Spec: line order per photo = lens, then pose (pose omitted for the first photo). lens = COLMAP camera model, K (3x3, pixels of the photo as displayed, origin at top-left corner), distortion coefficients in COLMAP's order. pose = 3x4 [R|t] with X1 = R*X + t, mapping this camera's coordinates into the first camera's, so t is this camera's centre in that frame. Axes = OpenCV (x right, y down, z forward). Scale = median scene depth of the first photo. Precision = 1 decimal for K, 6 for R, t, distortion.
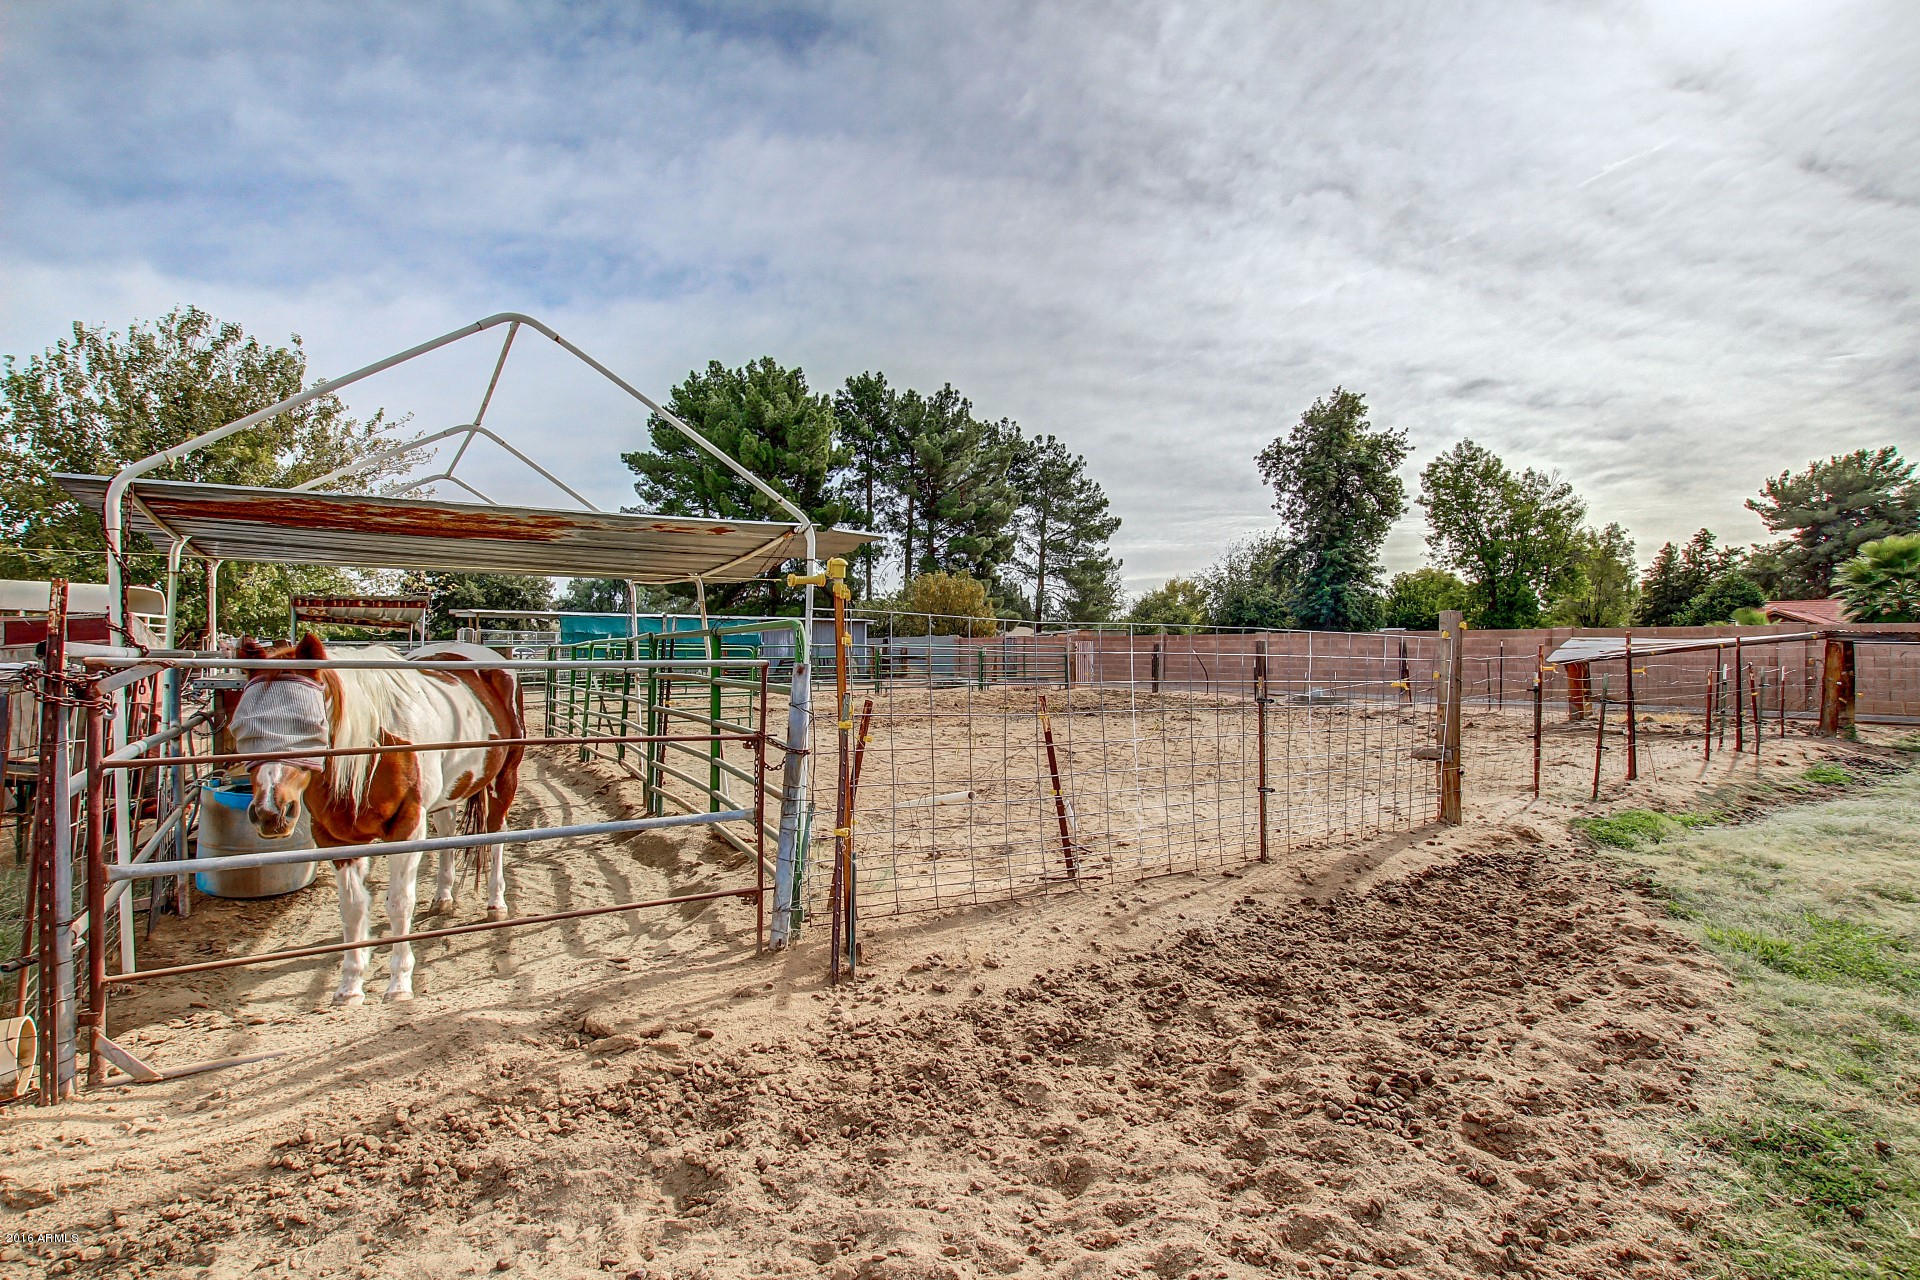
lens RADIAL K [[905.7, 0, 940.5], [0, 905.7, 645.3], [0, 0, 1]] dist [-0.000936, -0.000186]
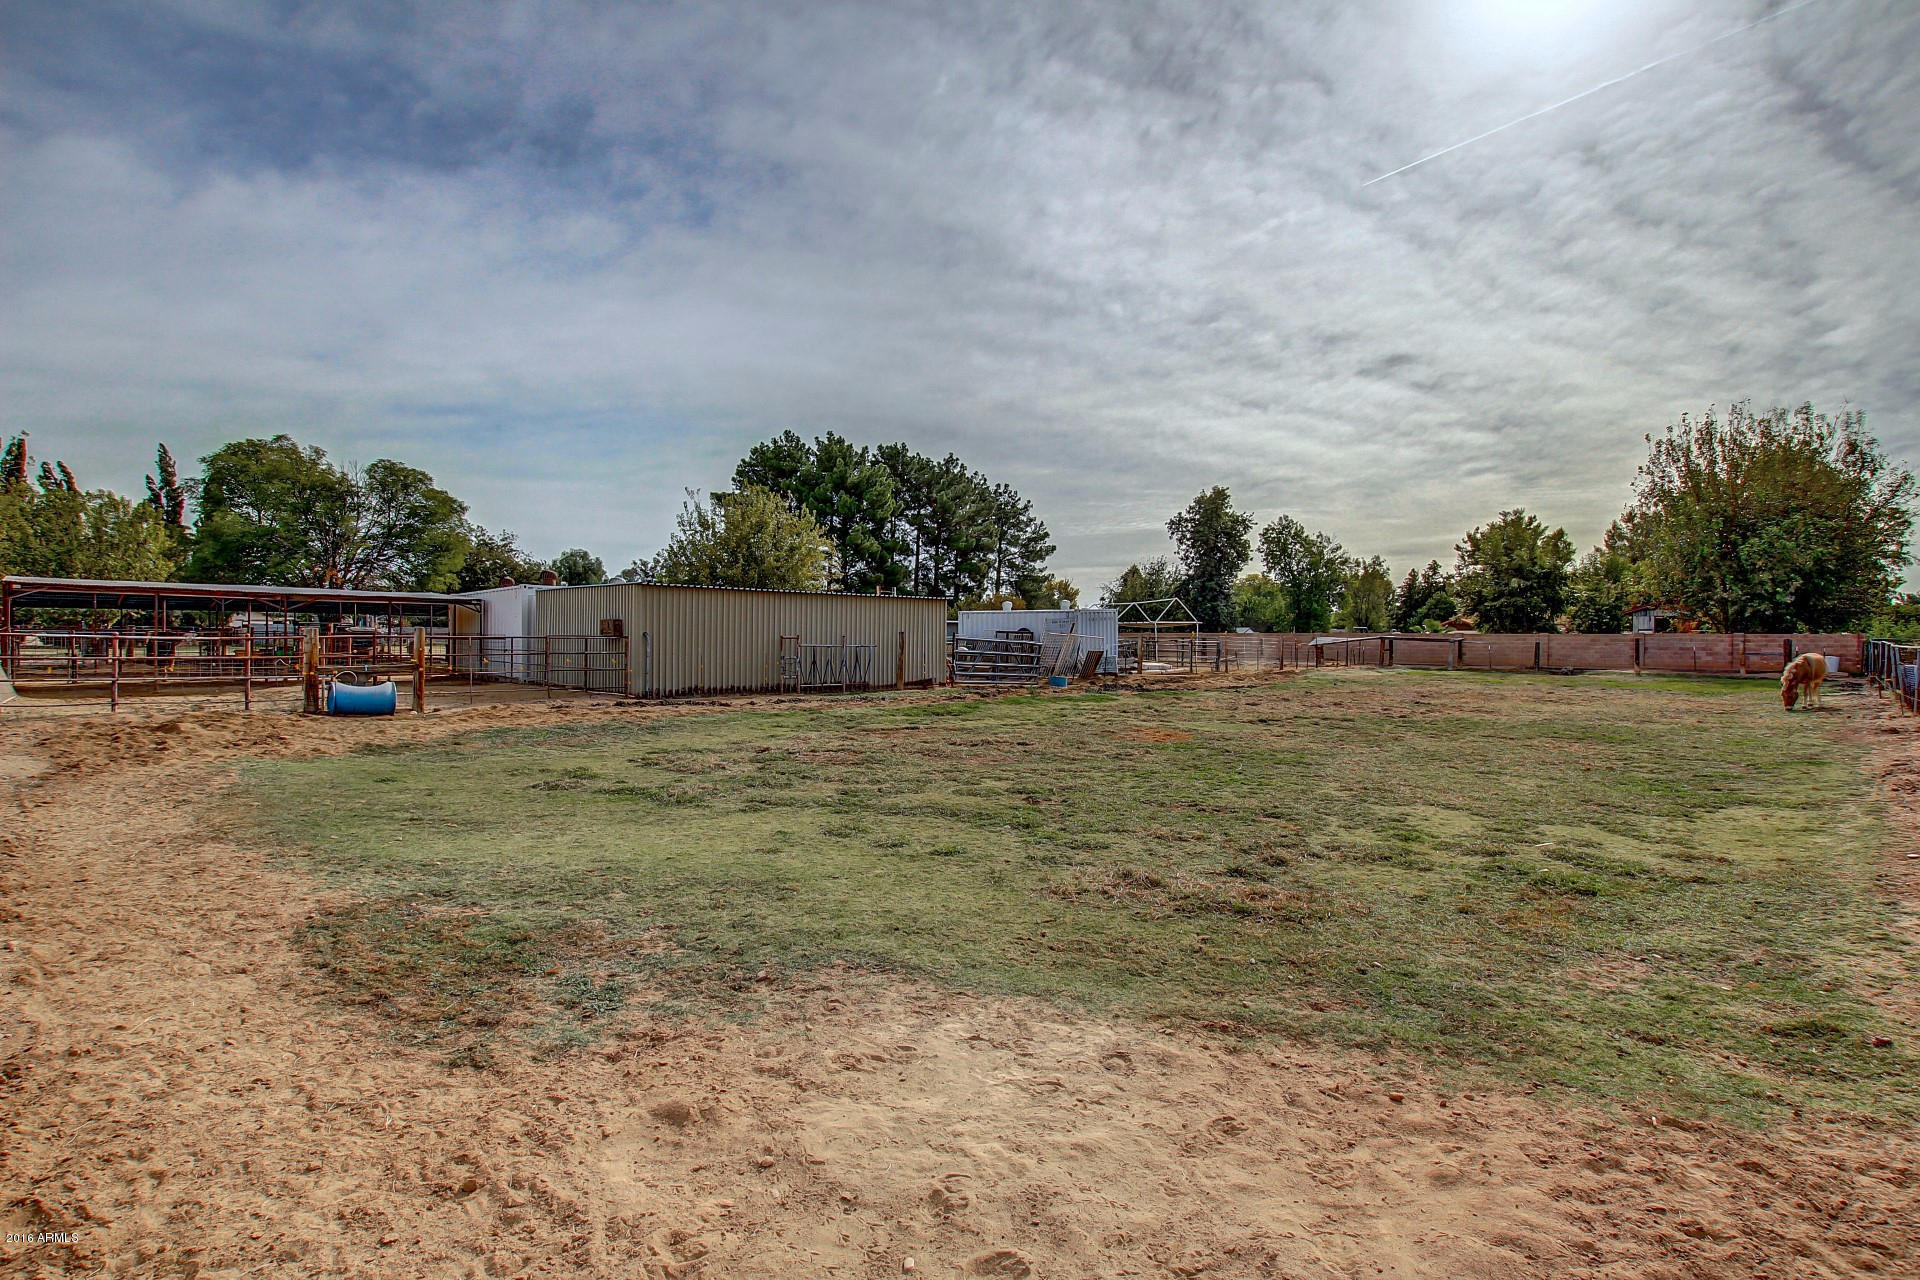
lens RADIAL K [[905.7, 0, 940.5], [0, 905.7, 645.3], [0, 0, 1]] dist [-0.000936, -0.000186]
pose [[0.986406, 0.006655, 0.164194, -0.314542], [-0.008659, 0.999896, 0.011495, -0.001316], [-0.164100, -0.012760, 0.986361, -0.539173]]
